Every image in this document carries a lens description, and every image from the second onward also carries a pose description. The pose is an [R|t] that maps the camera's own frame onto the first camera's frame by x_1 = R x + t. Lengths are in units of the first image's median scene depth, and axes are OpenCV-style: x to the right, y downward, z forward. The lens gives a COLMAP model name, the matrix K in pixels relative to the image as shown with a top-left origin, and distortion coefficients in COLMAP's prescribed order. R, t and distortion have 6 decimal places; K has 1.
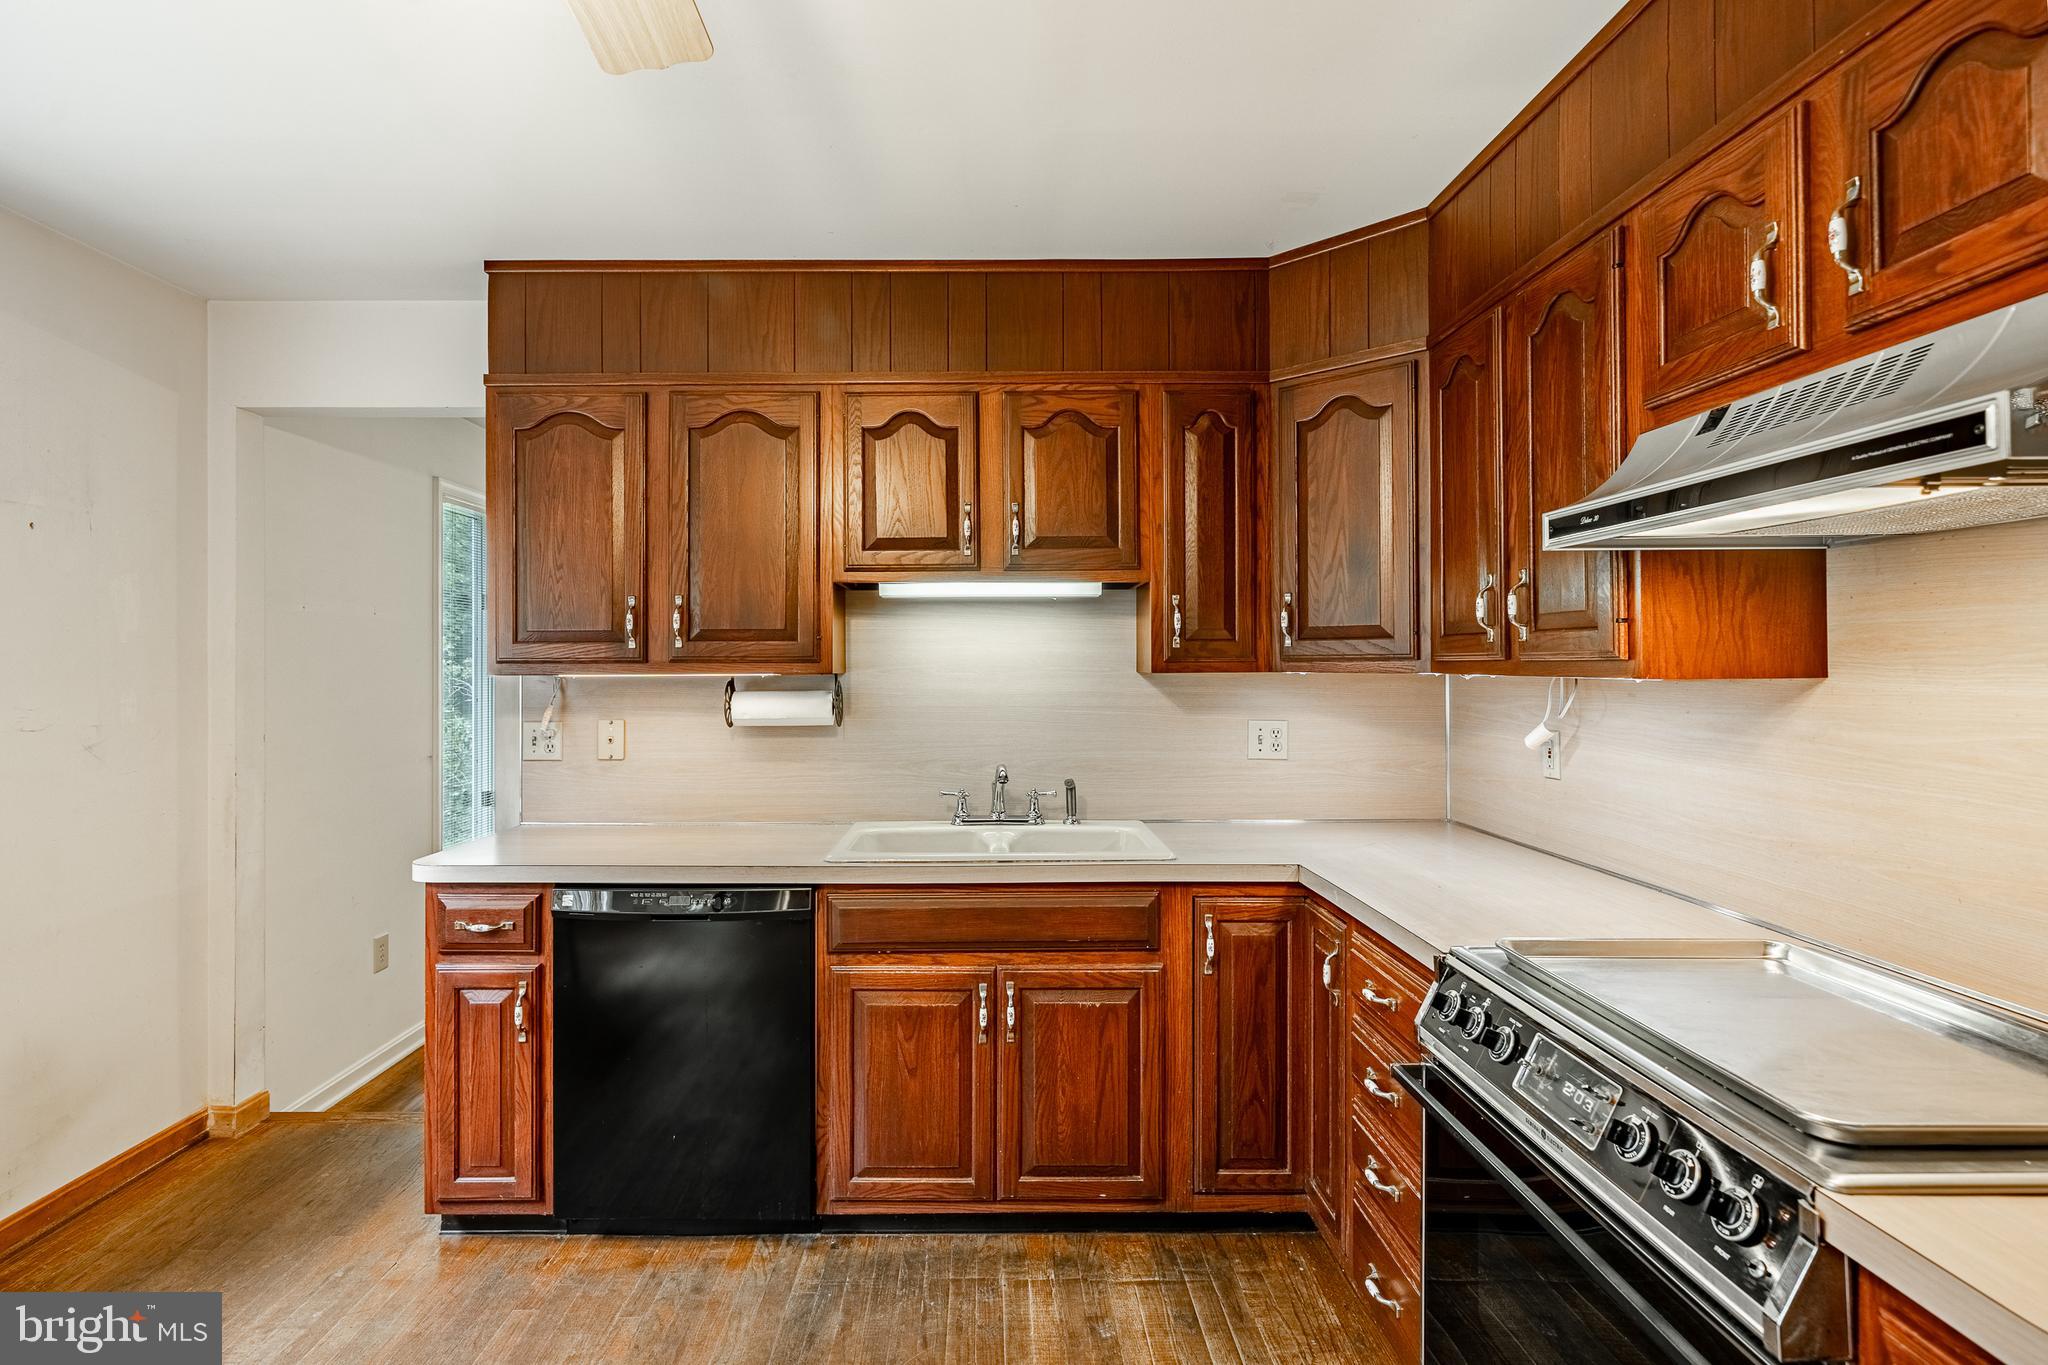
lens RADIAL K [[1038.3, 0, 993.8], [0, 1038.3, 658.7], [0, 0, 1]] dist [0.002317, -0.001567]
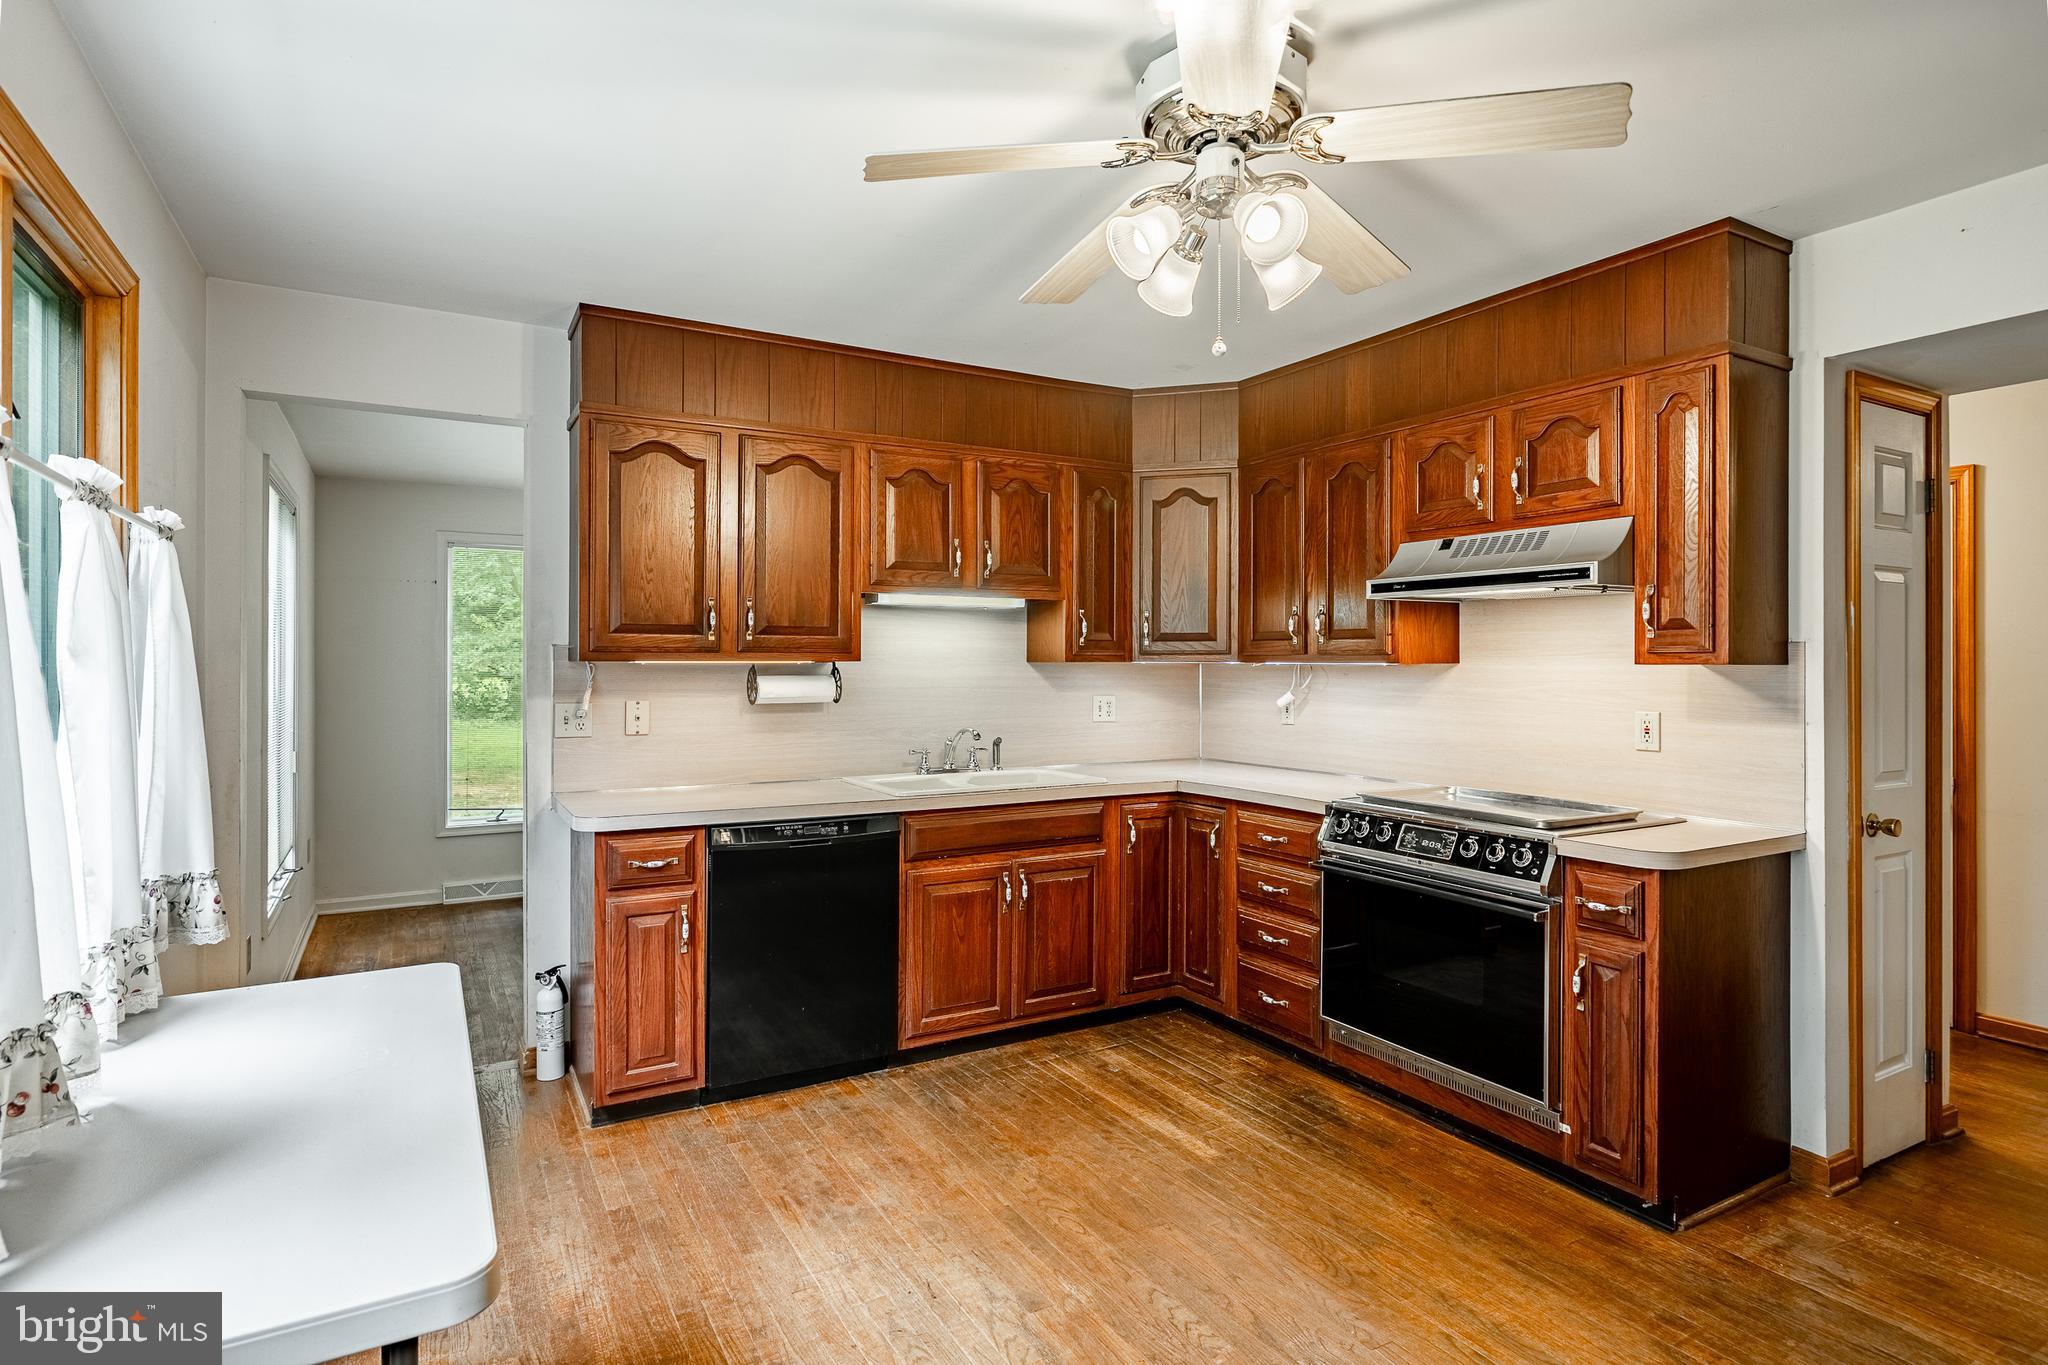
lens RADIAL K [[1064.2, 0, 1009.8], [0, 1064.2, 667.1], [0, 0, 1]] dist [0.003421, 0.001500]
pose [[0.871795, 0.001911, 0.489867, -0.737891], [-0.006733, 0.999945, 0.008080, 0.010477], [-0.489824, -0.010343, 0.871760, -0.308963]]
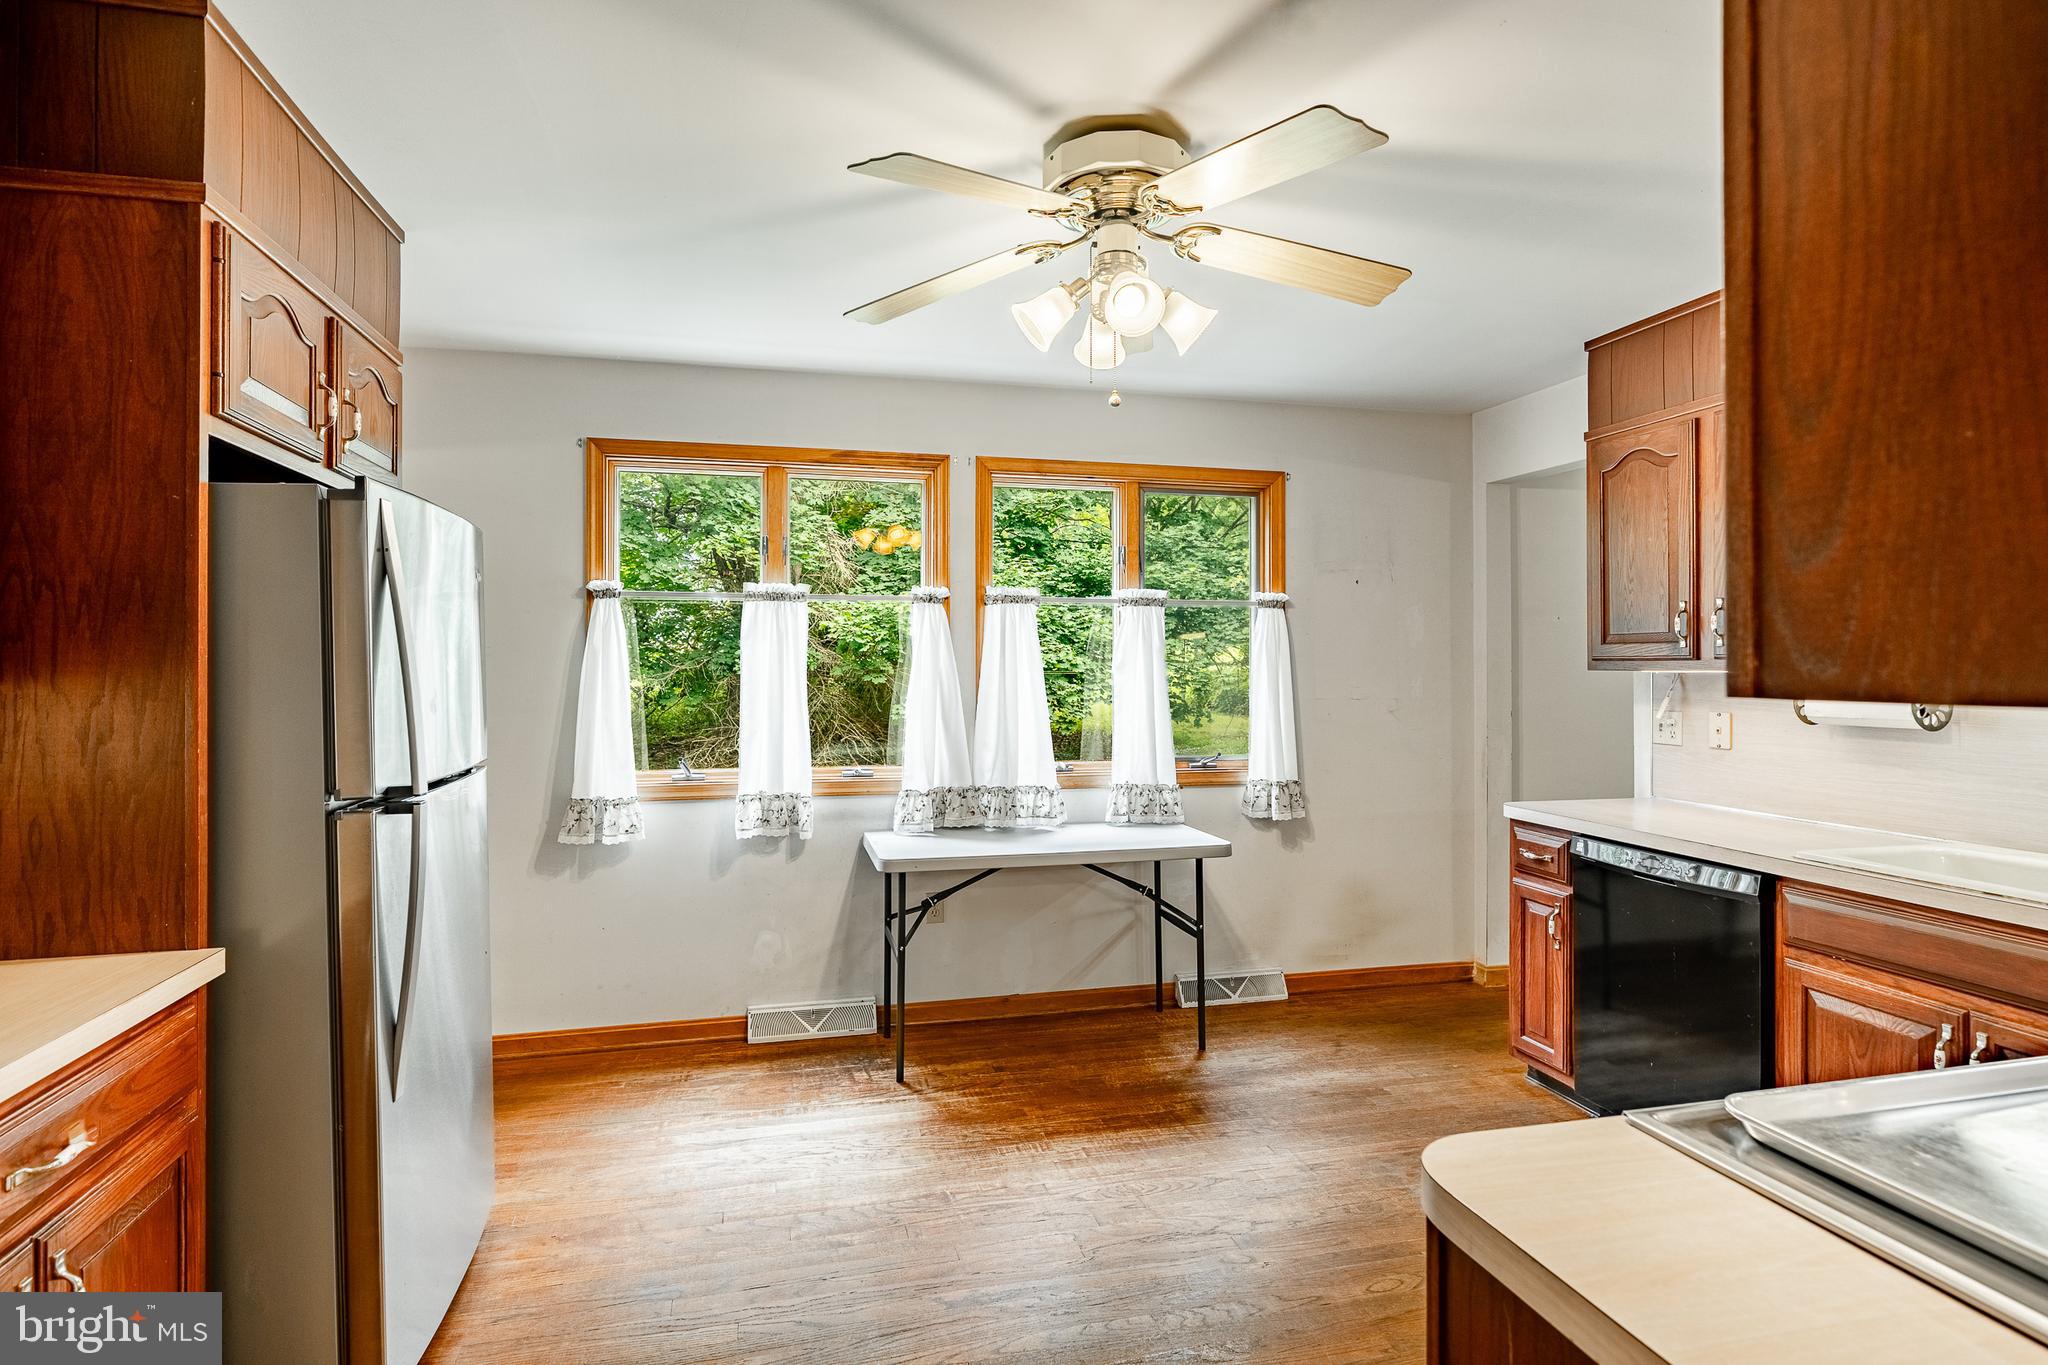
lens RADIAL K [[1038.3, 0, 1004.1], [0, 1038.3, 670.4], [0, 0, 1]] dist [0.002317, -0.001567]
pose [[0.227669, 0.008796, -0.973699, 0.660001], [0.007102, 0.999918, 0.010694, -0.002670], [0.973713, -0.009350, 0.227587, 0.022555]]
